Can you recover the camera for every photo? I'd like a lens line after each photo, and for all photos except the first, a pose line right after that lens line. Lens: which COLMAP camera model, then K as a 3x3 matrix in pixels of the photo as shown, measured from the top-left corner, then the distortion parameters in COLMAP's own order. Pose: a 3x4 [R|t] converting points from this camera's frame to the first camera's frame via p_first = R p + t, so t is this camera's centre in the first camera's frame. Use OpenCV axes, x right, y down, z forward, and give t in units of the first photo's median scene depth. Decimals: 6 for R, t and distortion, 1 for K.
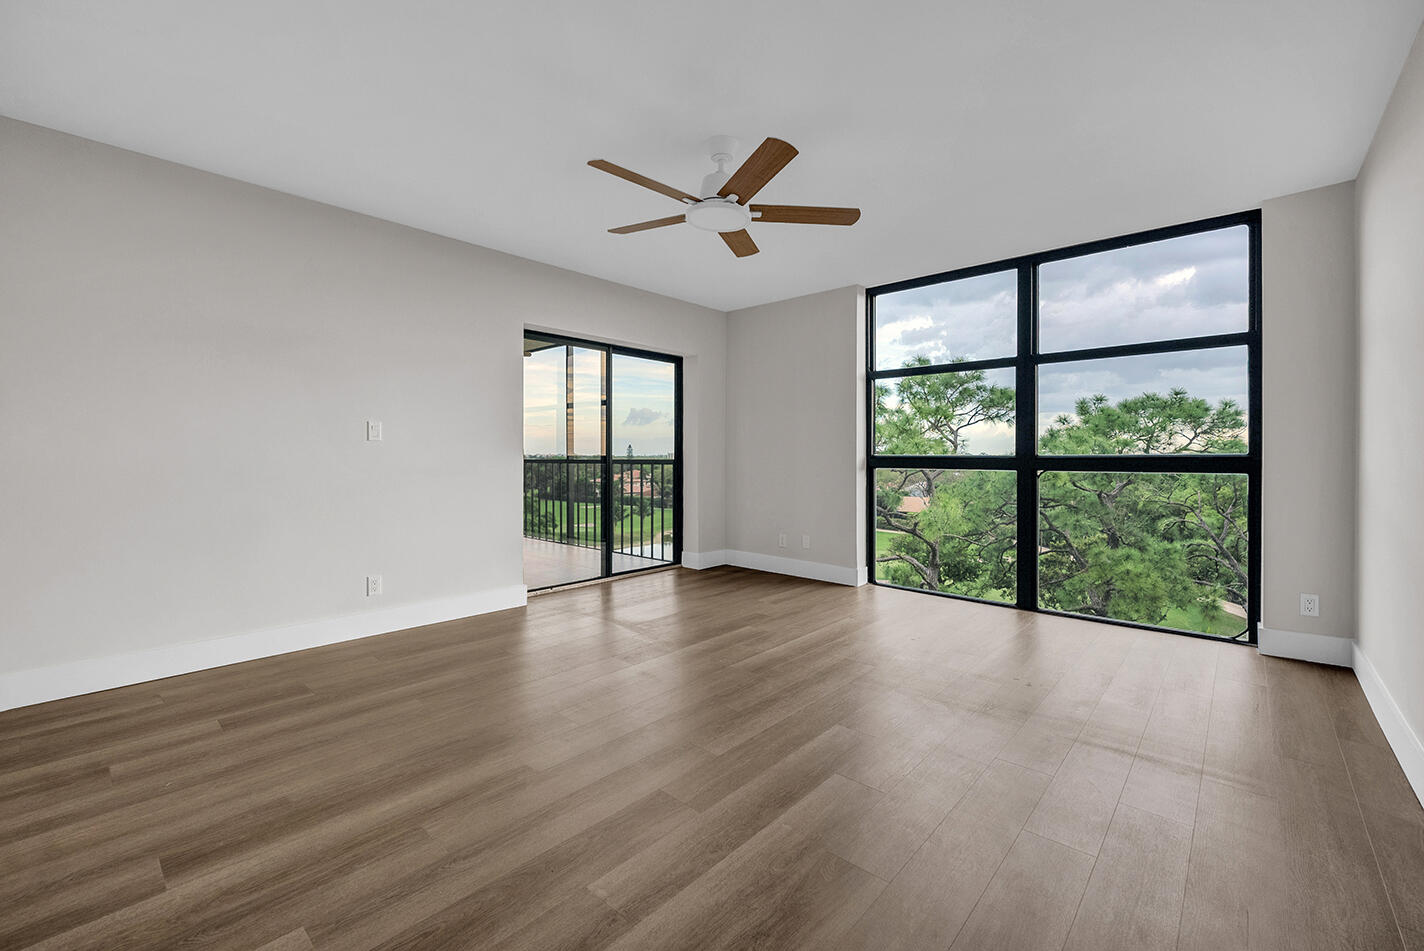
lens RADIAL K [[598.8, 0, 702.1], [0, 598.8, 454.7], [0, 0, 1]] dist [0.000315, 0.000104]
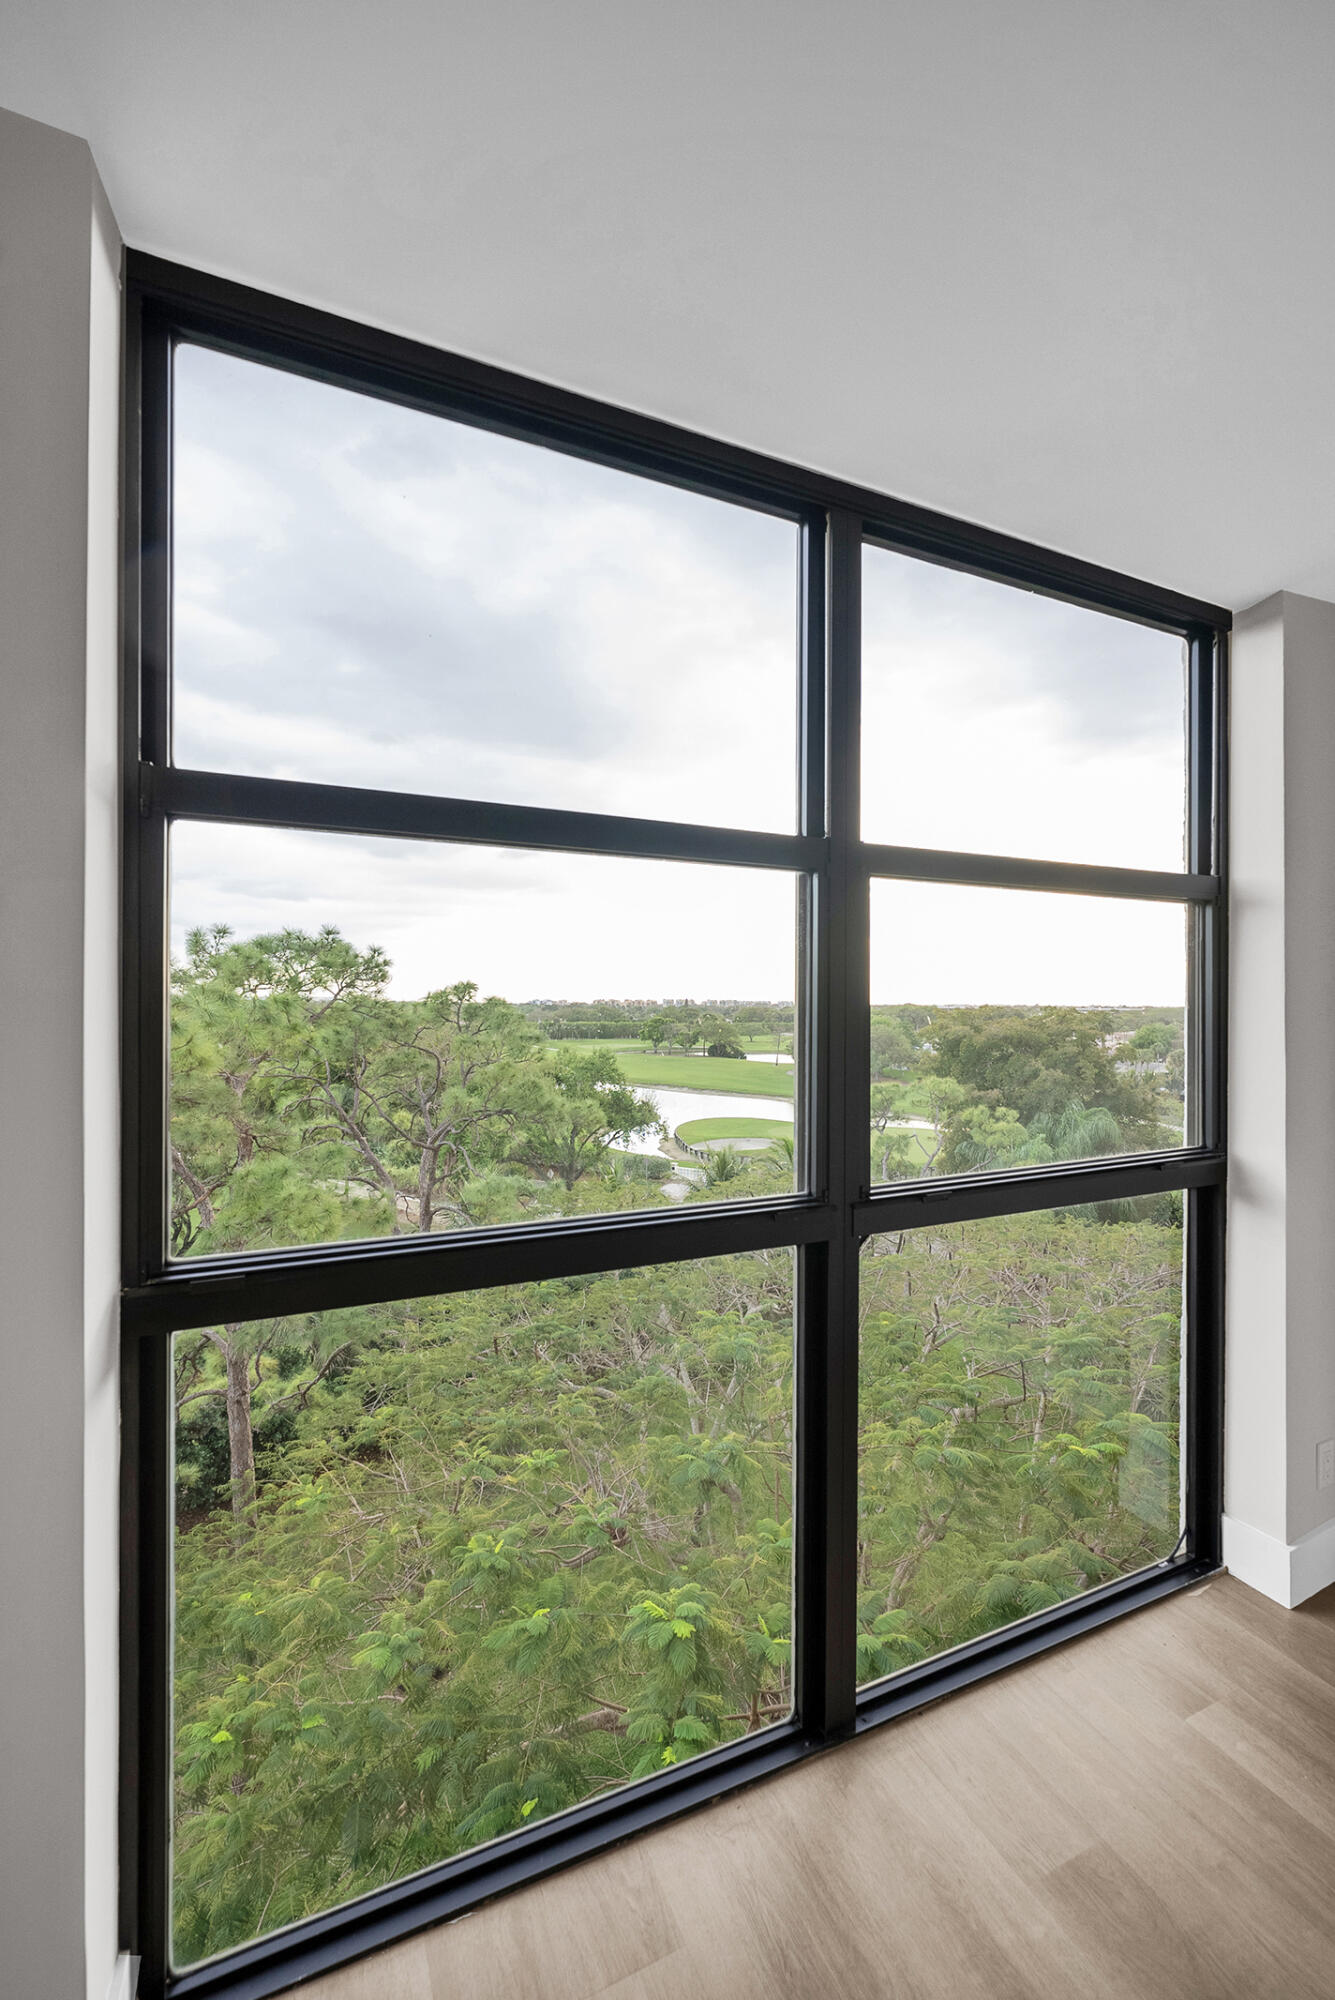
lens RADIAL K [[806.7, 0, 666.2], [0, 806.7, 1013.4], [0, 0, 1]] dist [-0.001202, -0.000260]
pose [[0.389822, -0.012079, 0.920811, 0.151557], [-0.006723, 0.999850, 0.015962, -0.086128], [-0.920865, -0.012413, 0.389683, 0.899869]]
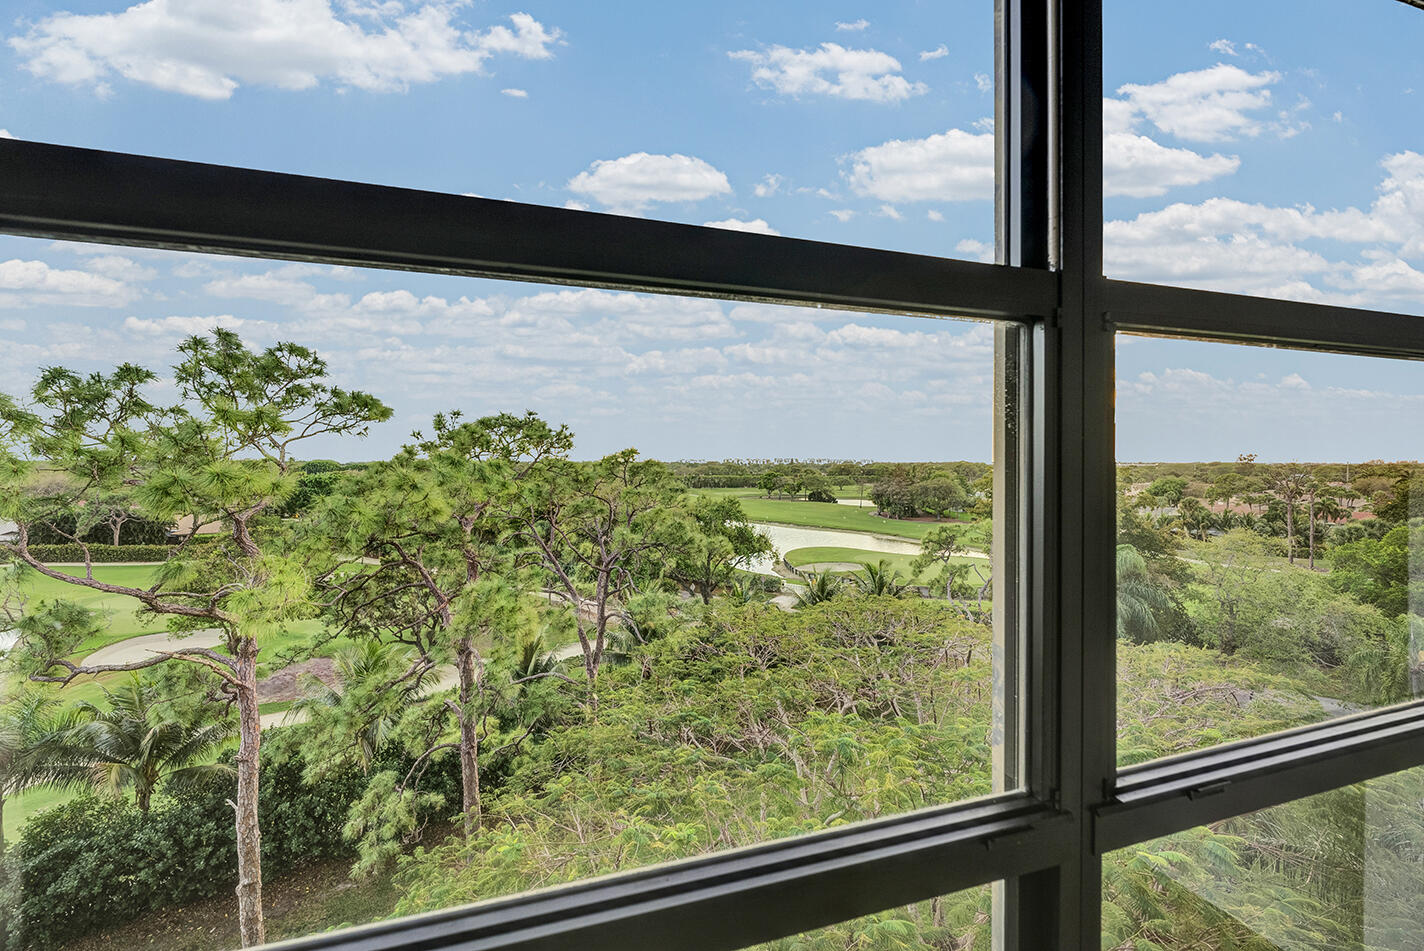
lens RADIAL K [[587.0, 0, 713.0], [0, 587.0, 454.0], [0, 0, 1]] dist [-0.000754, -0.000434]
pose [[0.486839, 0.008811, 0.873447, 0.310303], [-0.001385, 0.999956, -0.009315, -0.101682], [-0.873490, 0.003325, 0.486830, 0.982782]]
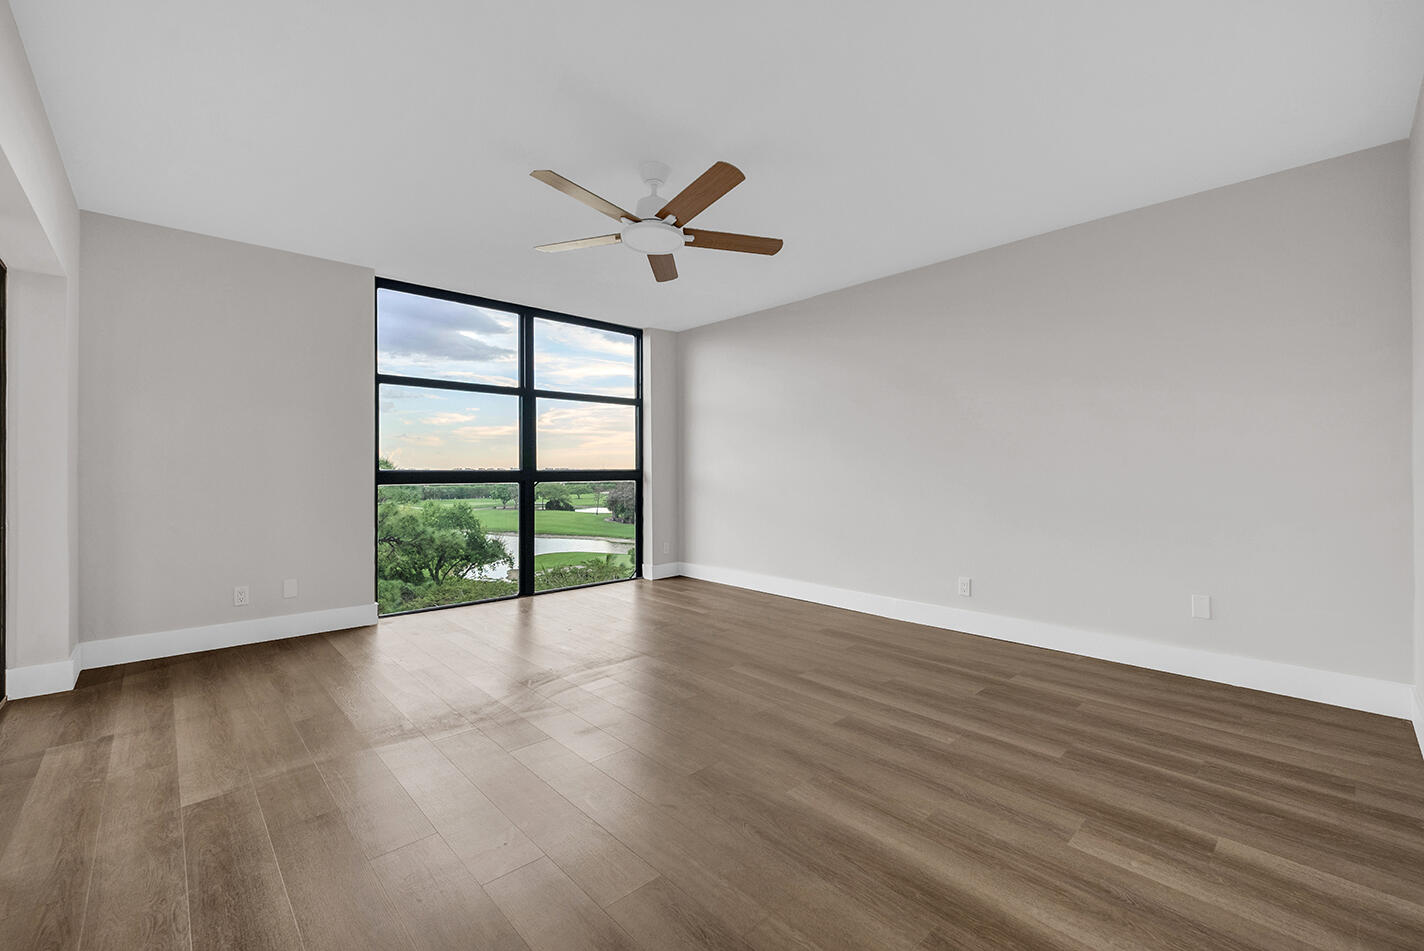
lens RADIAL K [[590.5, 0, 711.9], [0, 590.5, 467.2], [0, 0, 1]] dist [0.000322, -0.000234]
pose [[0.076170, 0.005146, 0.997082, -0.616590], [-0.000207, 0.999987, -0.005145, 0.001667], [-0.997095, 0.000185, 0.076170, 0.518649]]
